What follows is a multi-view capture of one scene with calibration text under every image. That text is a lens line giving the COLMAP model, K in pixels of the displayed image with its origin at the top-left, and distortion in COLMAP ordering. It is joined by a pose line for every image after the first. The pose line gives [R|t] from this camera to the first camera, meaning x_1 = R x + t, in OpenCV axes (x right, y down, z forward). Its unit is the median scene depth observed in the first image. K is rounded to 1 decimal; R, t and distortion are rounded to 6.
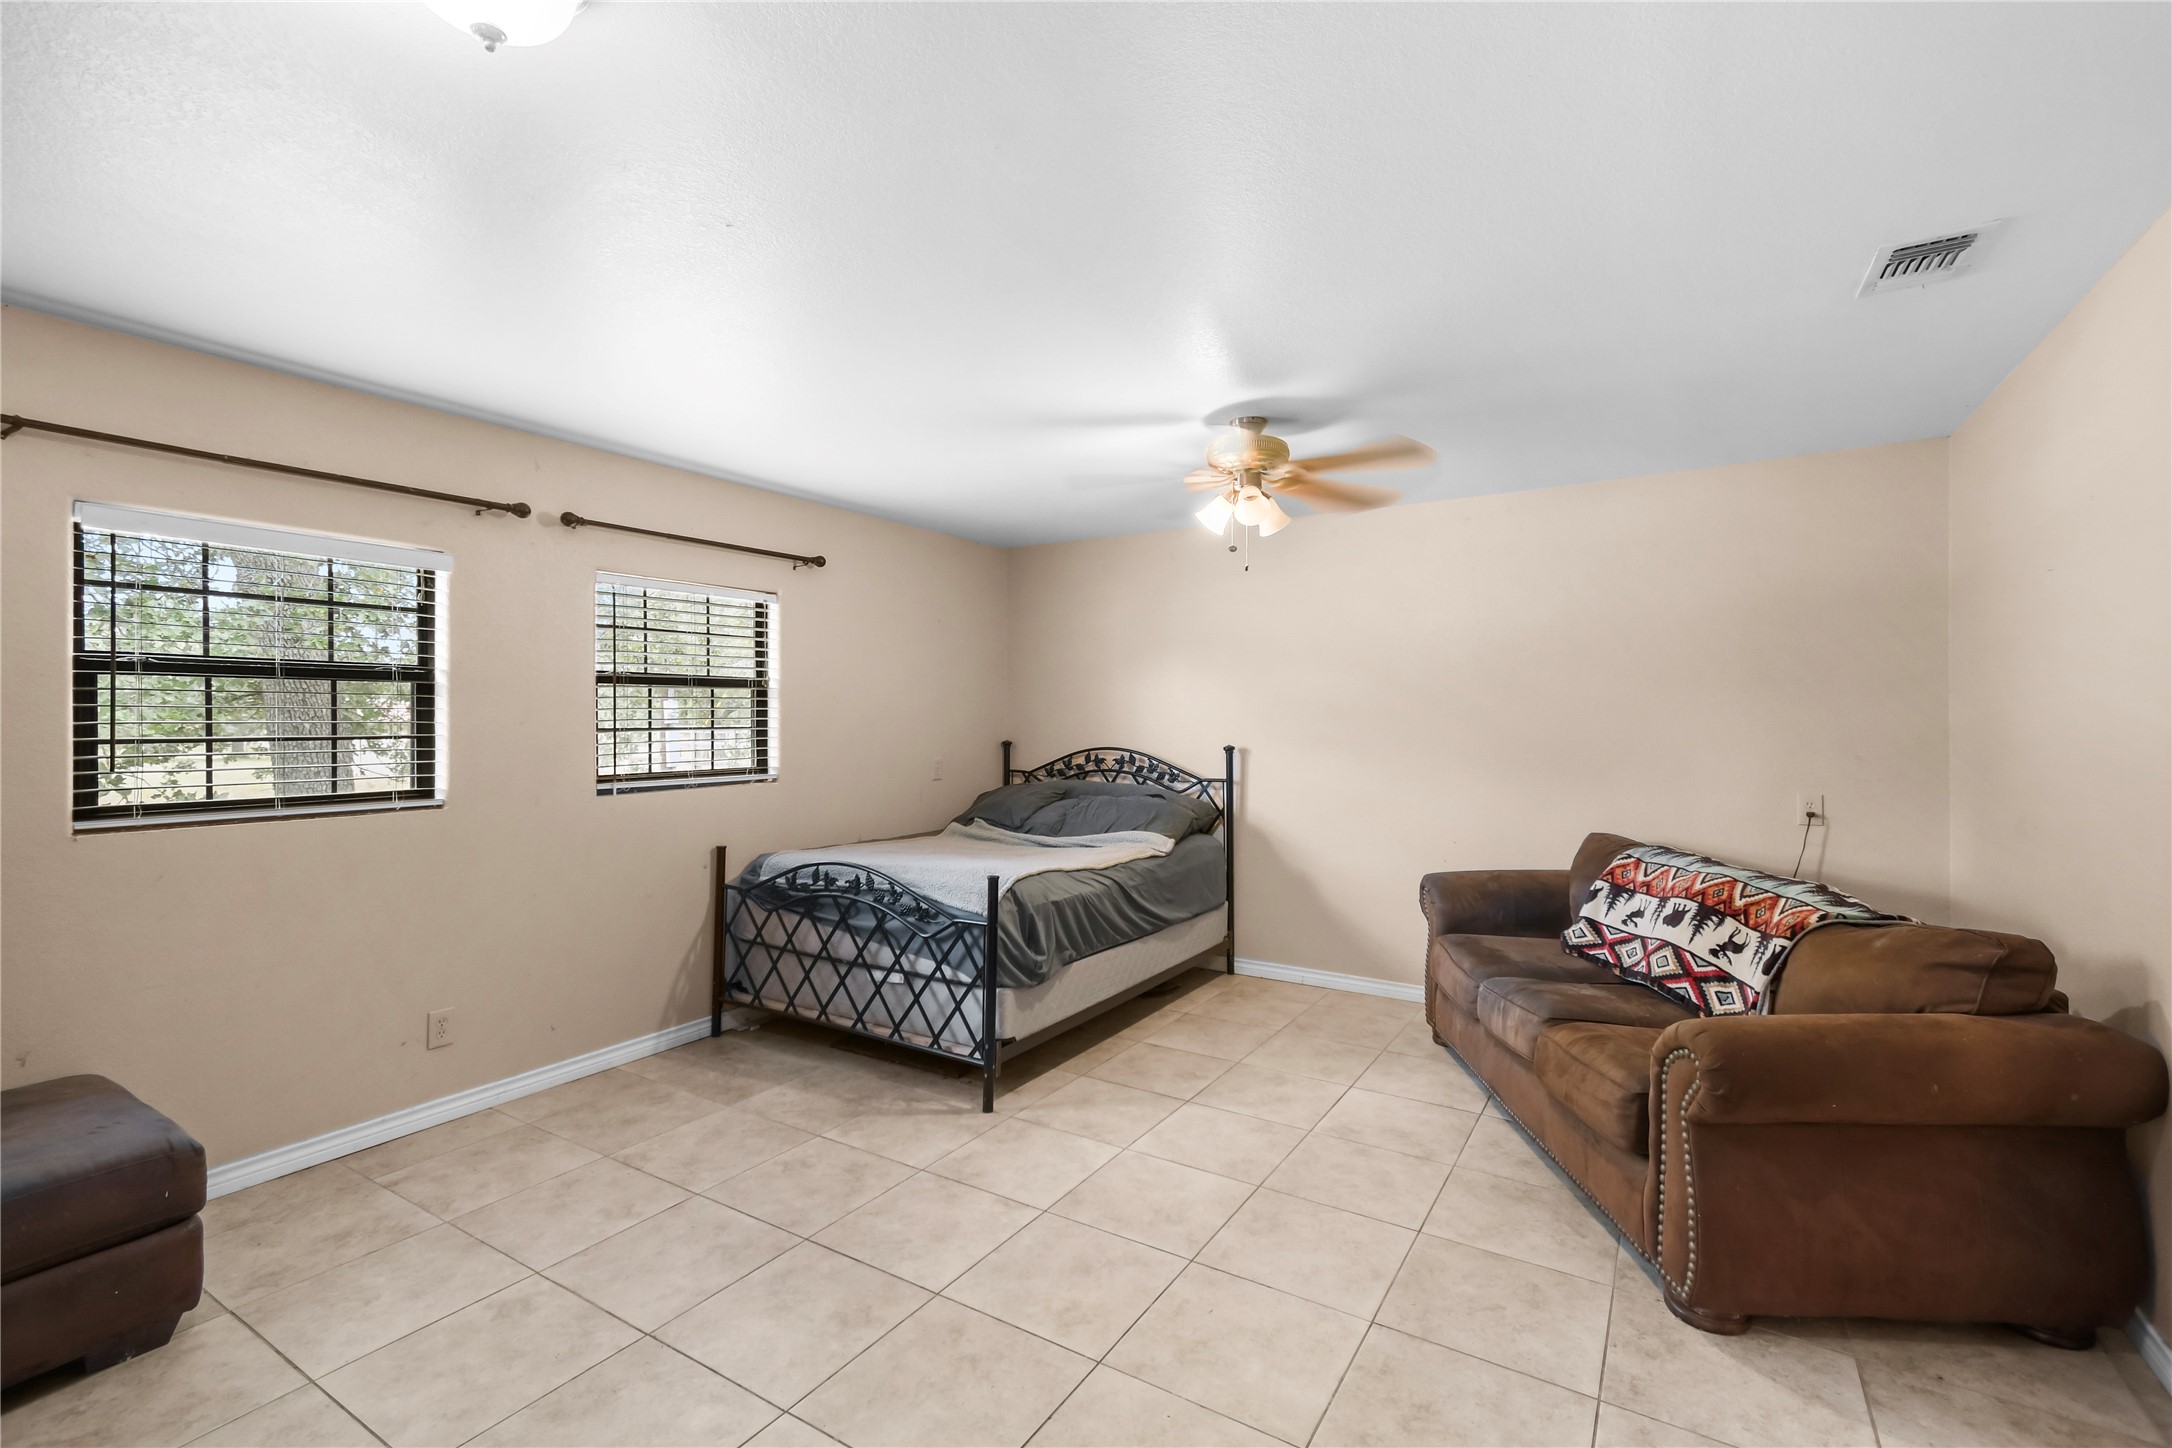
lens RADIAL K [[948.1, 0, 1090.2], [0, 948.1, 717.0], [0, 0, 1]] dist [0.009867, 0.000143]
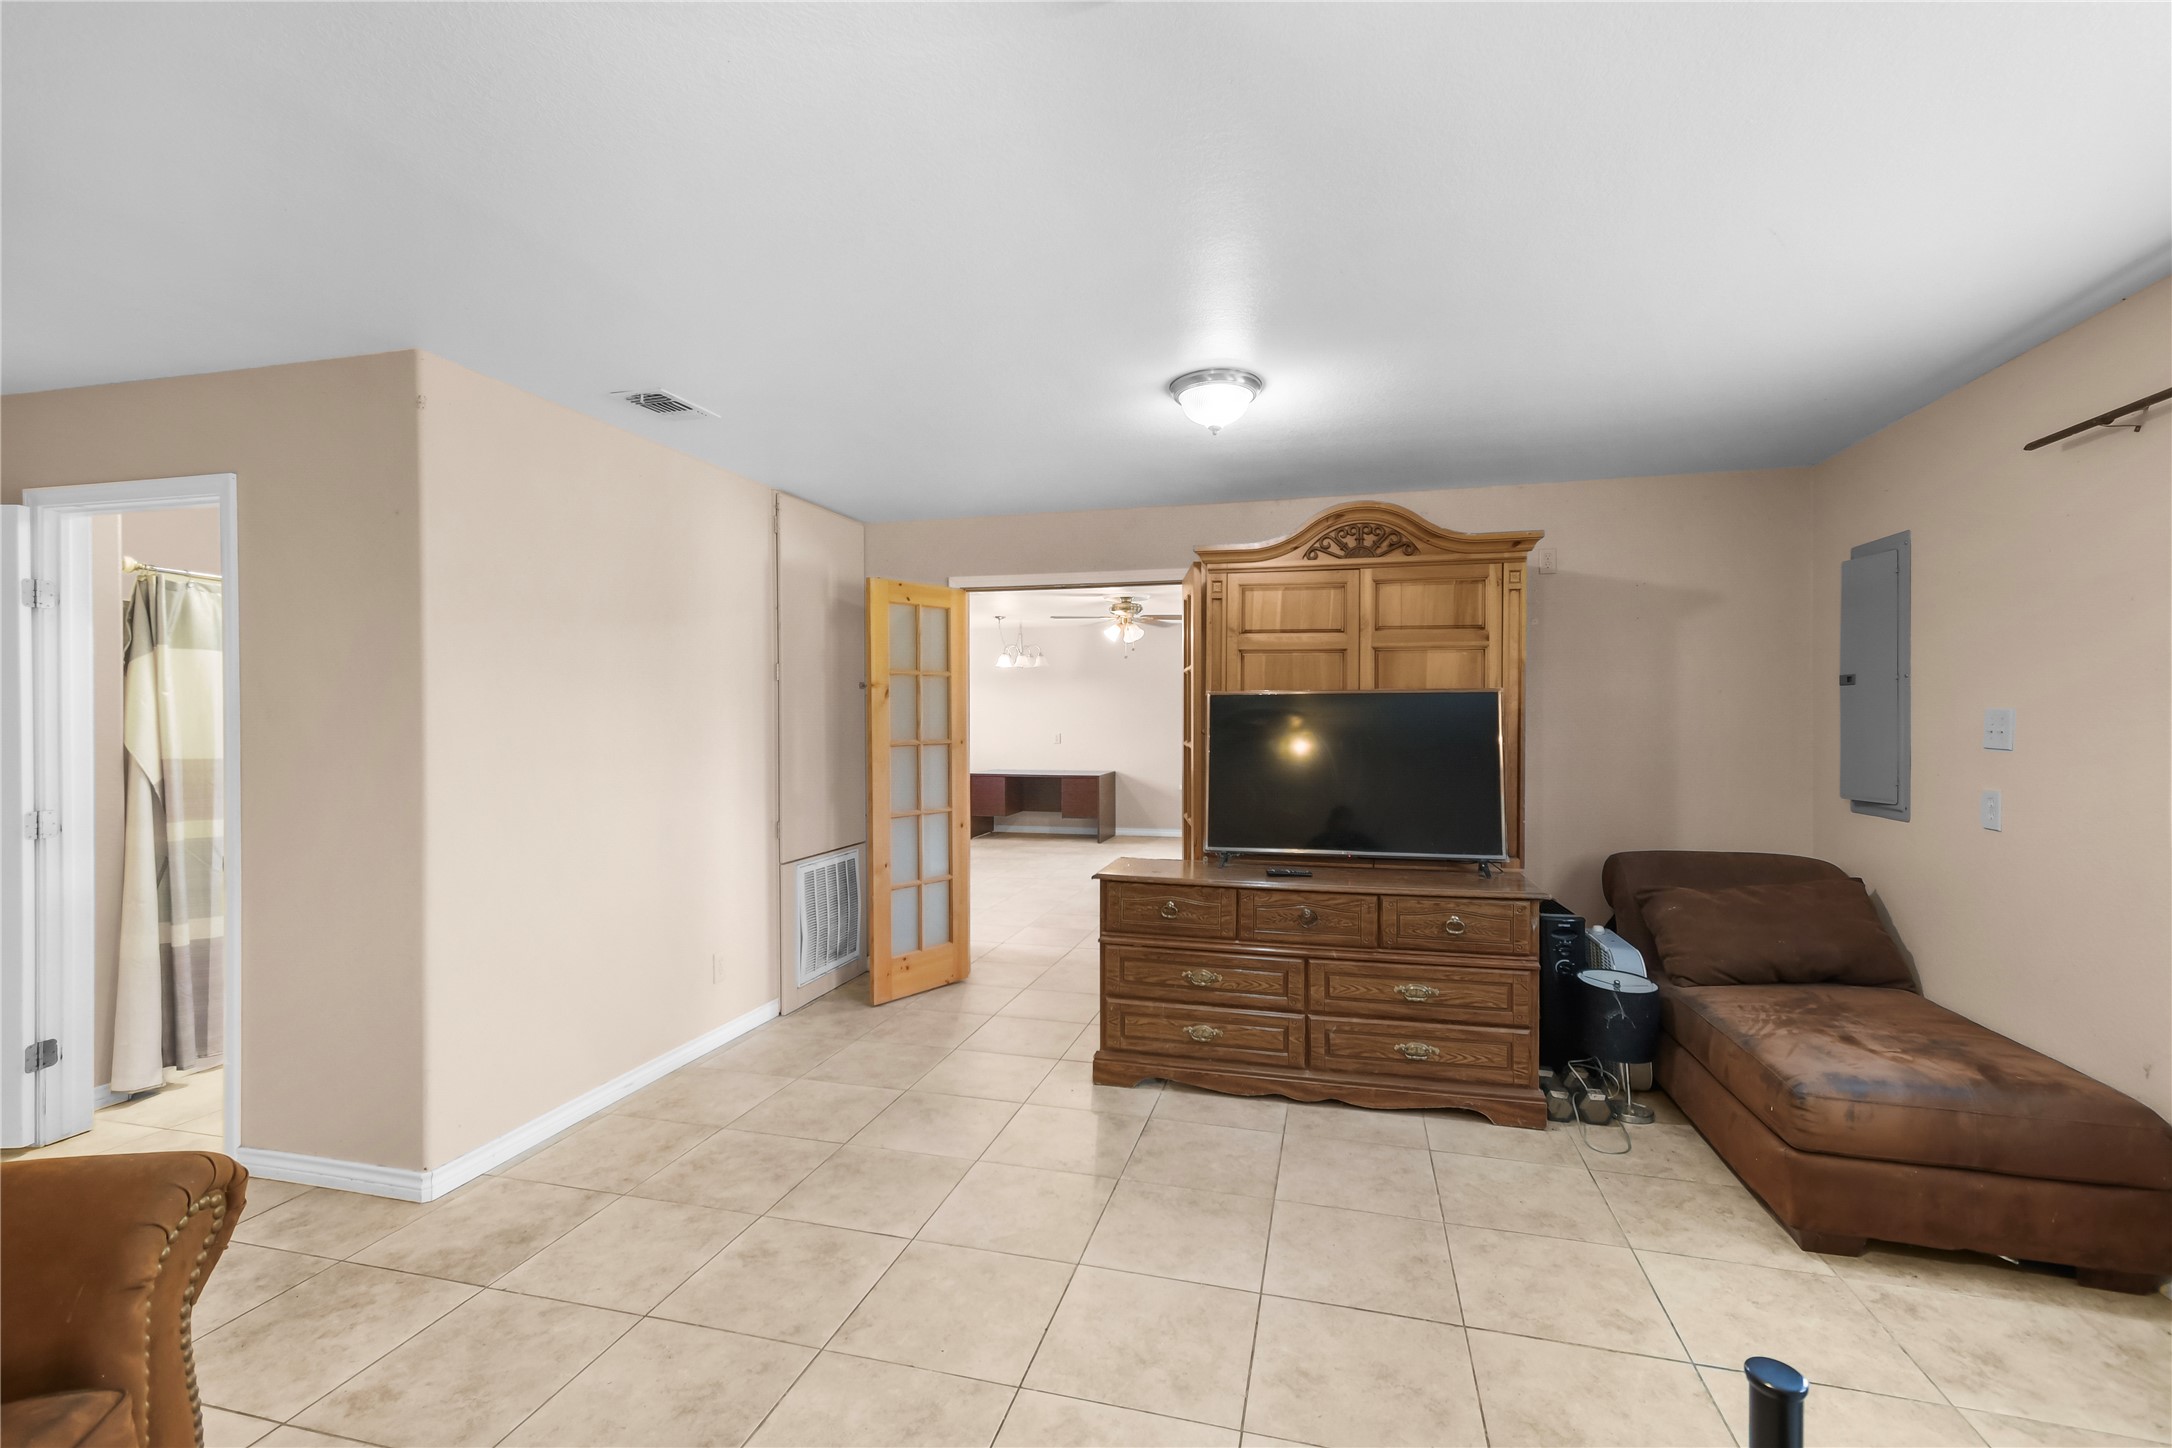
lens RADIAL K [[948.1, 0, 1088.1], [0, 948.1, 722.7], [0, 0, 1]] dist [0.009867, 0.000143]
pose [[-0.954191, 0.003014, -0.299183, 0.226977], [0.000328, 0.999959, 0.009028, -0.003129], [0.299198, 0.008516, -0.954153, 1.914685]]
